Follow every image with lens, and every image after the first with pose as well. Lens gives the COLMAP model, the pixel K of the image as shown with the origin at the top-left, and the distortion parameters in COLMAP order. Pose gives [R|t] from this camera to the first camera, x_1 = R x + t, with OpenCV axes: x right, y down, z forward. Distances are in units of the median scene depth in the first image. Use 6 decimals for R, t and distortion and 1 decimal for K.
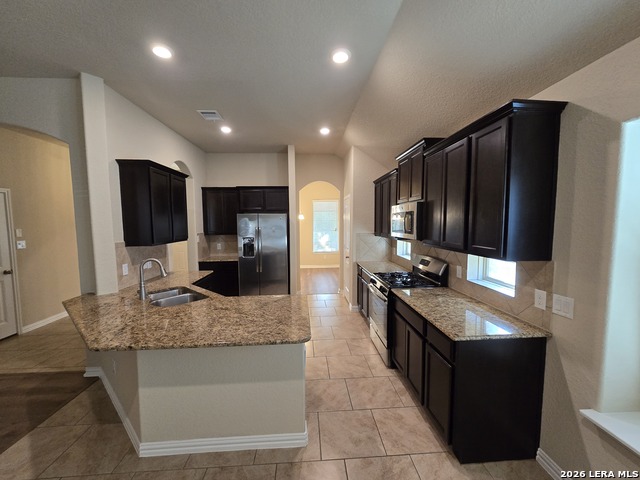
lens RADIAL K [[260.8, 0, 320.0], [0, 260.8, 240.0], [0, 0, 1]] dist [-0.002347, -0.000071]
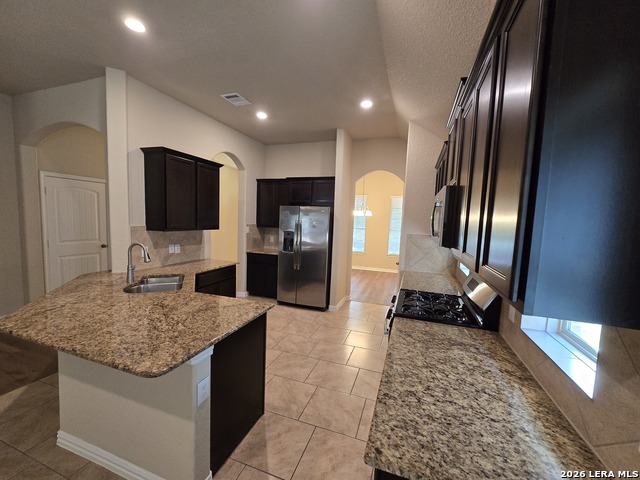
lens RADIAL K [[260.8, 0, 320.0], [0, 260.8, 240.0], [0, 0, 1]] dist [-0.002347, -0.000071]
pose [[0.920086, 0.074847, -0.384498, 0.243051], [-0.073341, 0.997133, 0.018601, -0.005371], [0.384788, 0.011085, 0.922938, 0.222394]]
